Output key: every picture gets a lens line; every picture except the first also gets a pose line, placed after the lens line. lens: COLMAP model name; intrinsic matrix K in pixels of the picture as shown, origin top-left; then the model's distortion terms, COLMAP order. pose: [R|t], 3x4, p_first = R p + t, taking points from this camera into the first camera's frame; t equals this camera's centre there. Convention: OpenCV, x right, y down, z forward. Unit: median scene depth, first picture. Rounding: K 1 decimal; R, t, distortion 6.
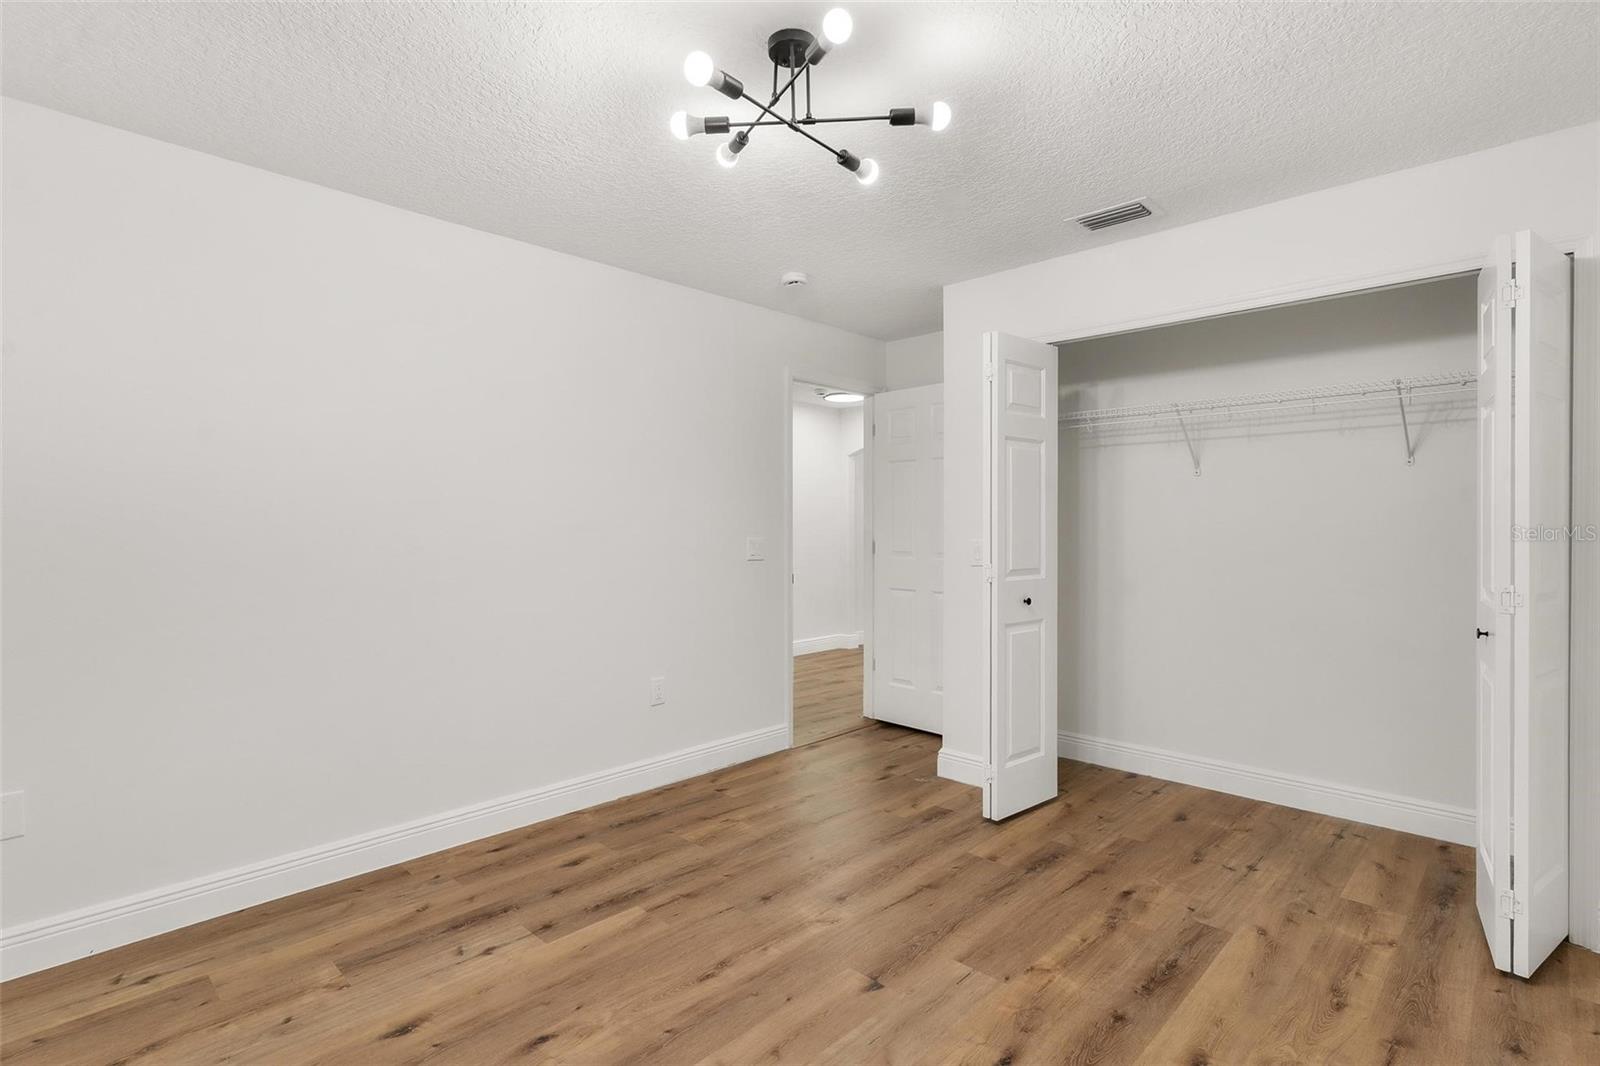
lens RADIAL K [[779.2, 0, 795.7], [0, 779.2, 529.3], [0, 0, 1]] dist [-0.003273, 0.000016]
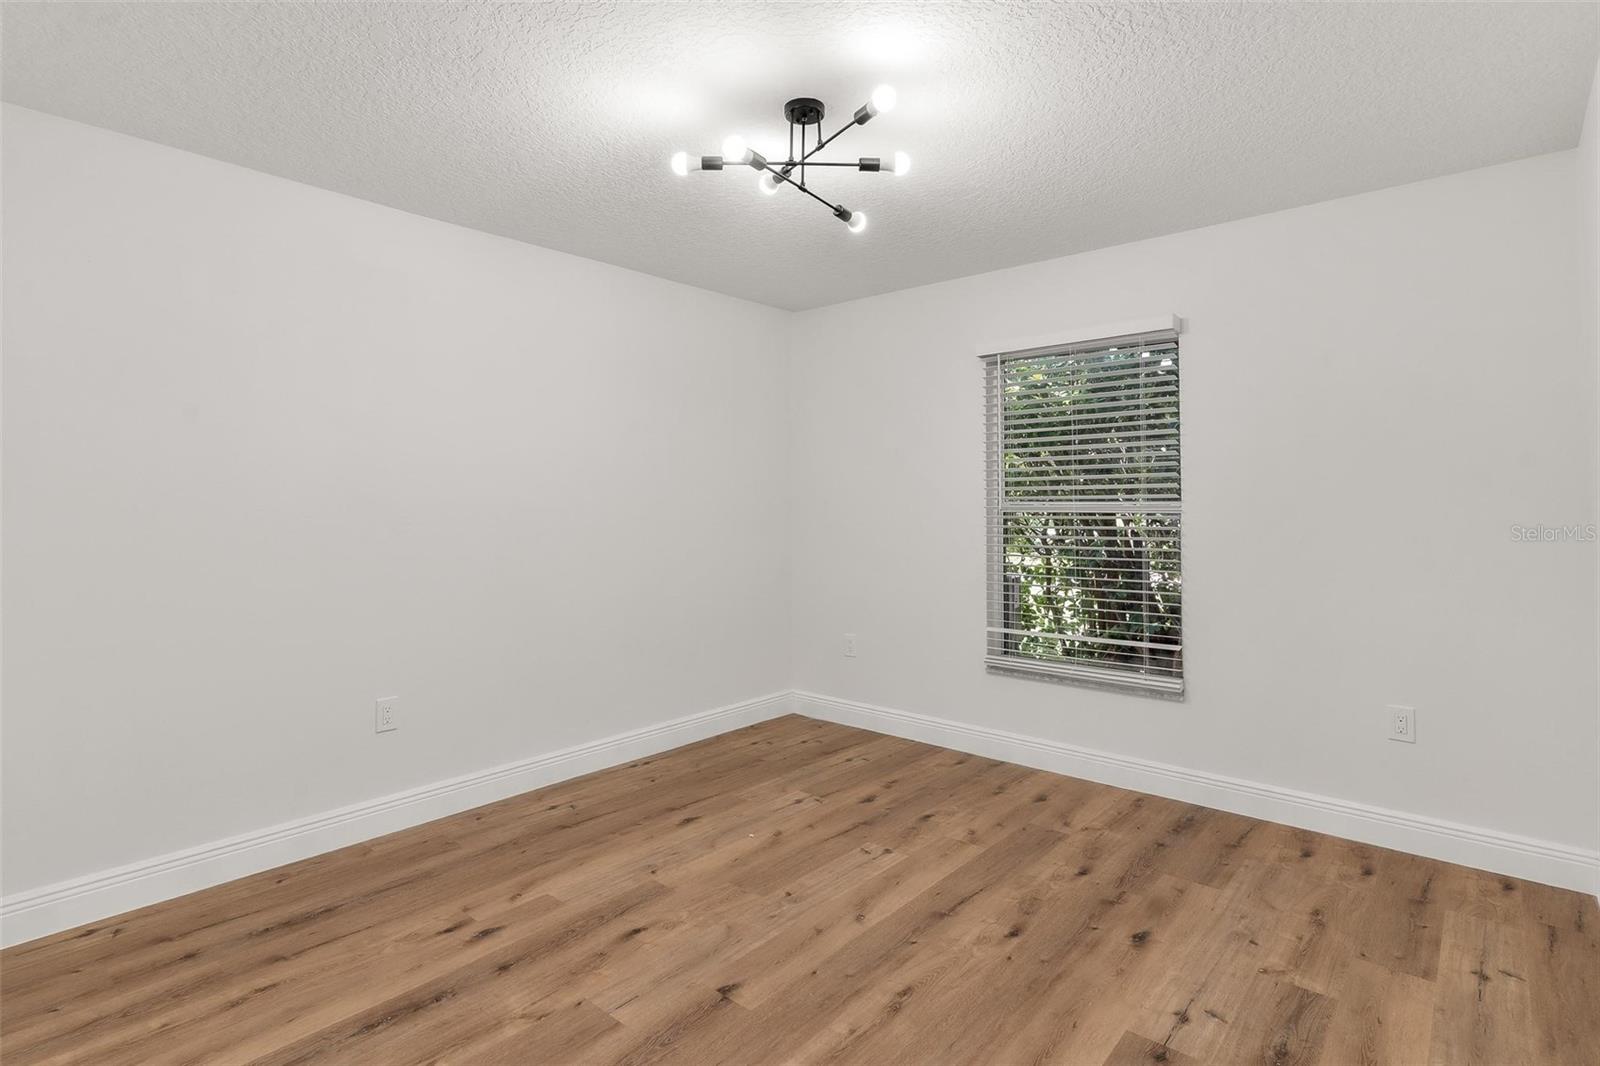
lens RADIAL K [[779.2, 0, 795.7], [0, 779.2, 529.3], [0, 0, 1]] dist [-0.003273, 0.000016]
pose [[-0.998455, 0.005169, -0.055326, 0.066818], [0.003331, 0.999441, 0.033275, -0.008722], [0.055467, 0.033040, -0.997914, 1.943968]]
